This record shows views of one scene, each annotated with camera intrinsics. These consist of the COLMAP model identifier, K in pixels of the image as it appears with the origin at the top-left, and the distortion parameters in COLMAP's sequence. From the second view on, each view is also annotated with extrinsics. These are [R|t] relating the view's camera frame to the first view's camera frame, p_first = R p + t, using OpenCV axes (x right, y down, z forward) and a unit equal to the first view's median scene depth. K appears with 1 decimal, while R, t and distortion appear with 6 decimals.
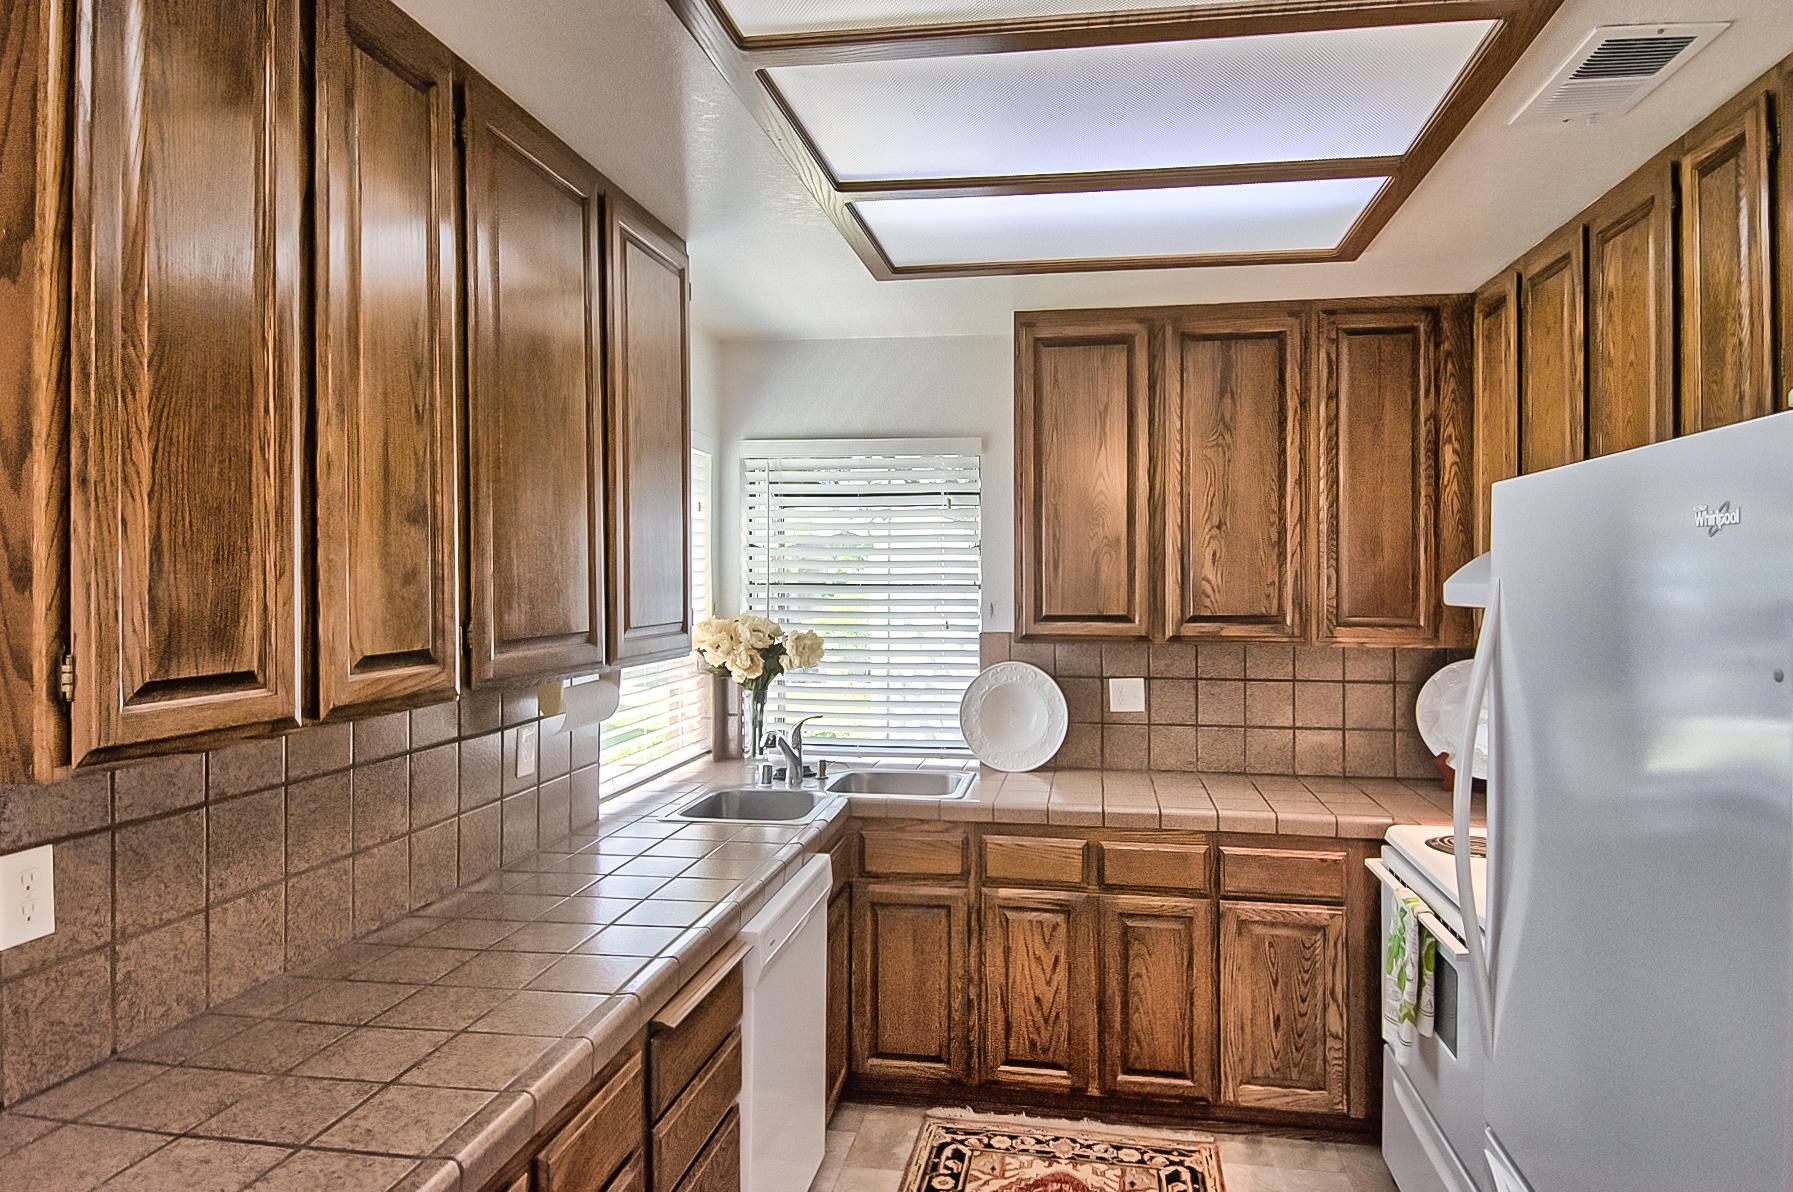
lens RADIAL K [[1001.9, 0, 977.4], [0, 1001.9, 563.7], [0, 0, 1]] dist [0.013217, -0.003716]
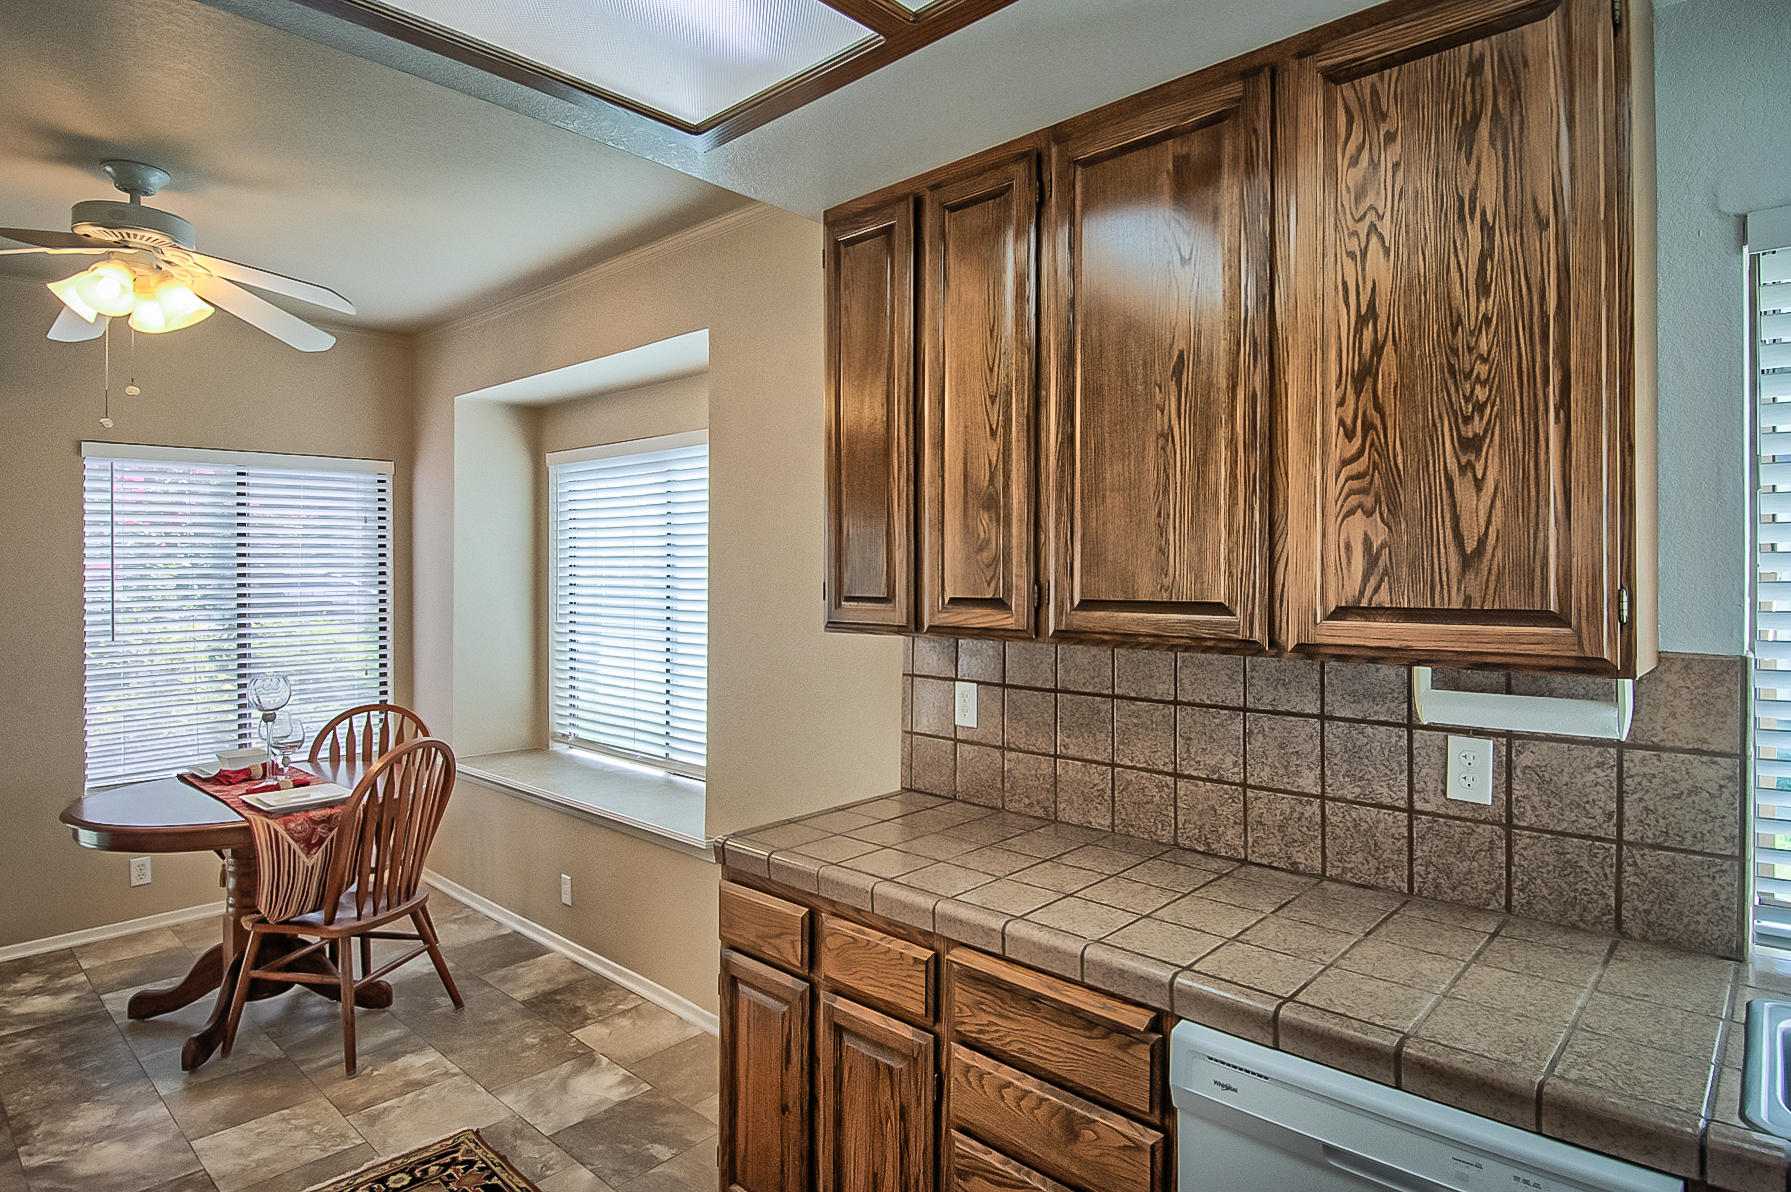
lens RADIAL K [[1020.6, 0, 928.0], [0, 1020.6, 548.8], [0, 0, 1]] dist [0.009025, -0.024459]
pose [[-0.558953, -0.011602, -0.829118, 0.667528], [0.009423, 0.999749, -0.020342, 0.043386], [0.829146, -0.019183, -0.558703, 1.684254]]
